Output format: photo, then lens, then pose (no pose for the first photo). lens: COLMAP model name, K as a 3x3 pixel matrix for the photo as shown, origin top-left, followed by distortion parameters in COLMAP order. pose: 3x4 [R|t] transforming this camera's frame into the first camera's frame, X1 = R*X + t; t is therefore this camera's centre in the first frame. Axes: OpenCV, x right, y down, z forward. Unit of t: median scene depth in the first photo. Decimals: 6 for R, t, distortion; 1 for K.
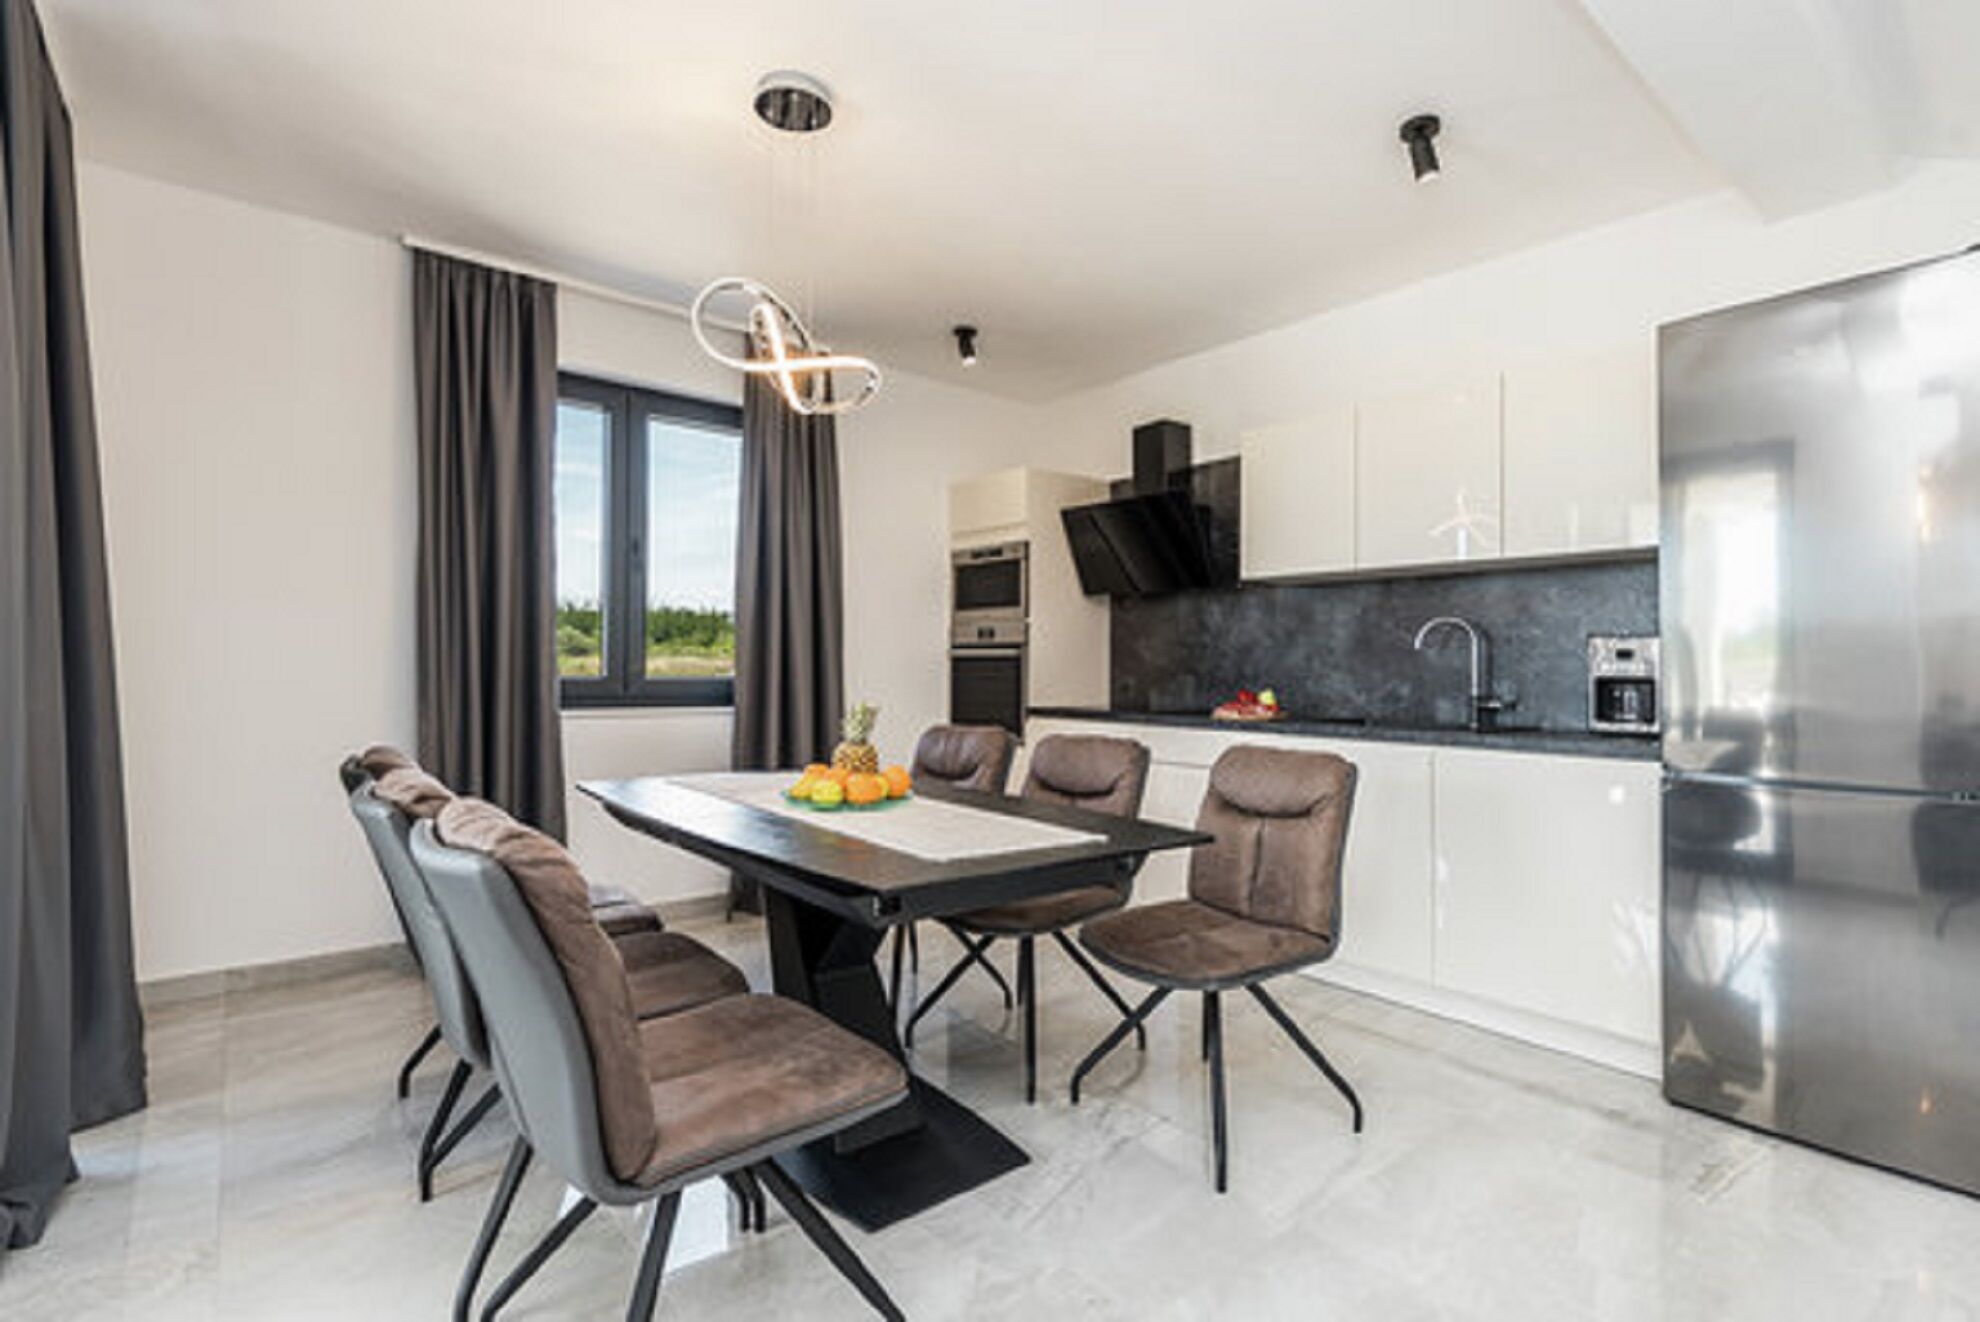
lens RADIAL K [[878.8, 0, 1003.1], [0, 878.8, 667.4], [0, 0, 1]] dist [-0.002818, -0.000172]
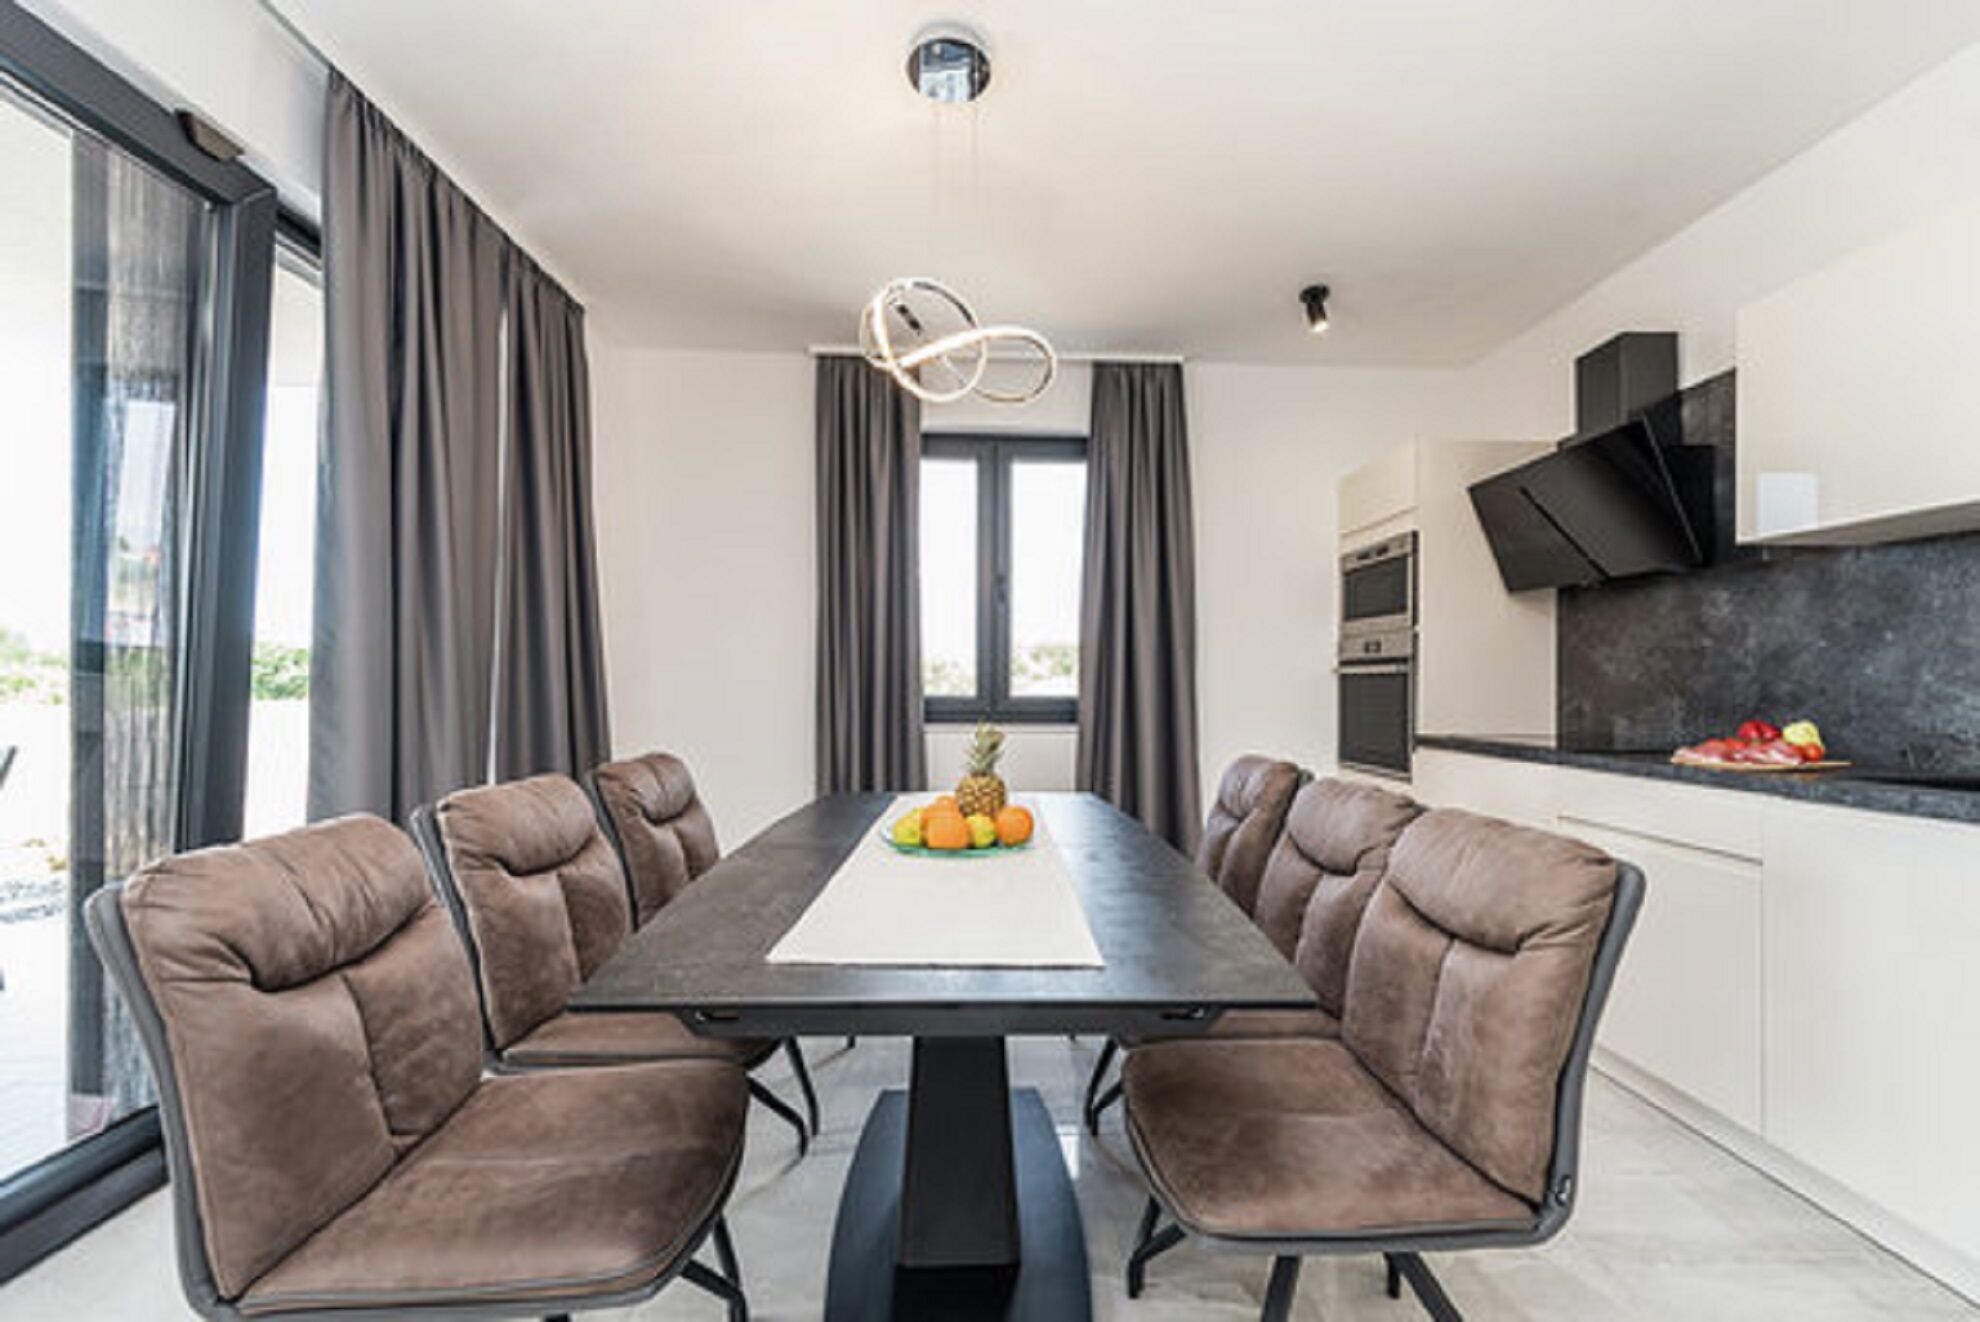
lens RADIAL K [[790.4, 0, 998.3], [0, 790.4, 694.5], [0, 0, 1]] dist [0.012222, 0.000171]
pose [[0.796218, 0.002629, -0.605004, 0.180423], [0.002535, 0.999967, 0.007683, 0.001033], [0.605004, -0.007651, 0.796186, 0.196146]]
